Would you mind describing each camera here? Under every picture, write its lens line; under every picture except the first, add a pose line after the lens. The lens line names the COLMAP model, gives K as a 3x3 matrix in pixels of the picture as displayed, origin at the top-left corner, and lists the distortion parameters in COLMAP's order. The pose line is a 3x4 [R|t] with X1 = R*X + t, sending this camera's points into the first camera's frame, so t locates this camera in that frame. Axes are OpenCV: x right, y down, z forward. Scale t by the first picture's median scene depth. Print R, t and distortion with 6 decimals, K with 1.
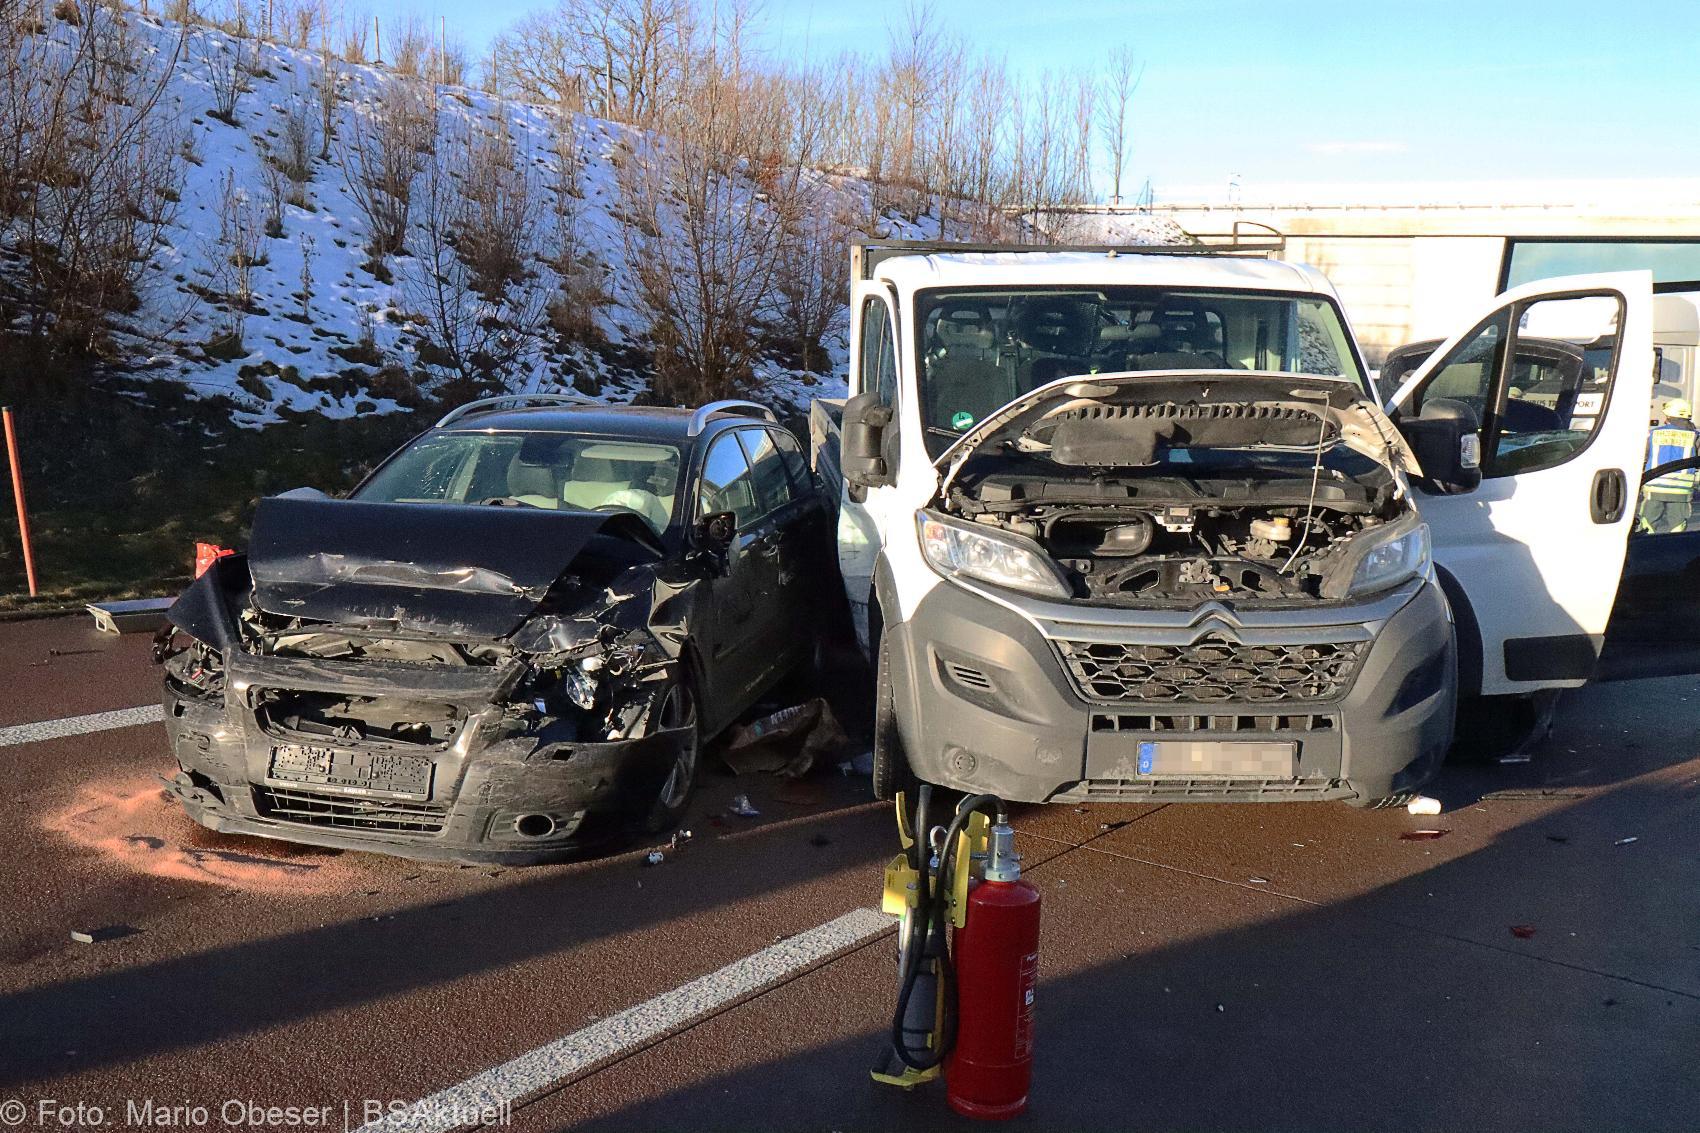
lens RADIAL K [[1452.4, 0, 850.0], [0, 1452.4, 566.5], [0, 0, 1]] dist [0.030213, -0.001042]
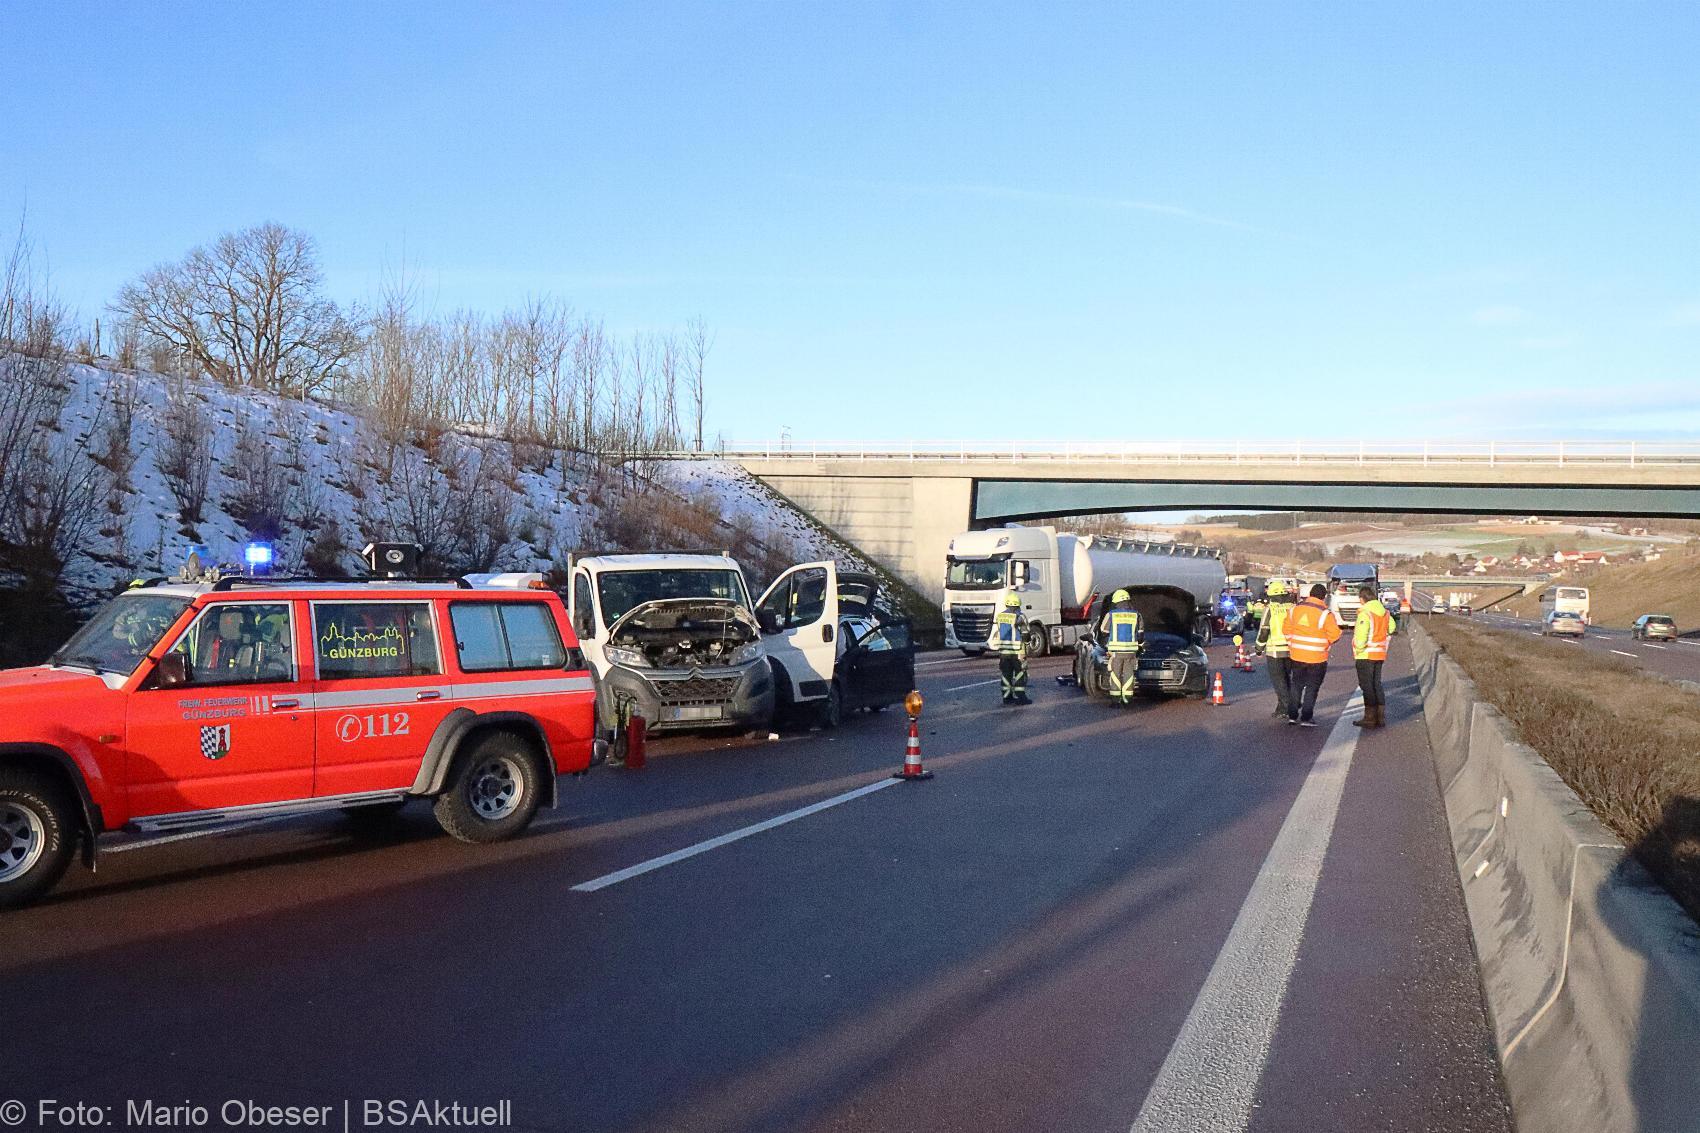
lens RADIAL K [[1353.9, 0, 827.1], [0, 1353.9, 582.4], [0, 0, 1]] dist [-0.001937, 0.005185]
pose [[0.965189, -0.030002, 0.259829, -0.206565], [0.063240, 0.990694, -0.120526, 0.179319], [-0.253795, 0.132762, 0.958104, -1.649797]]
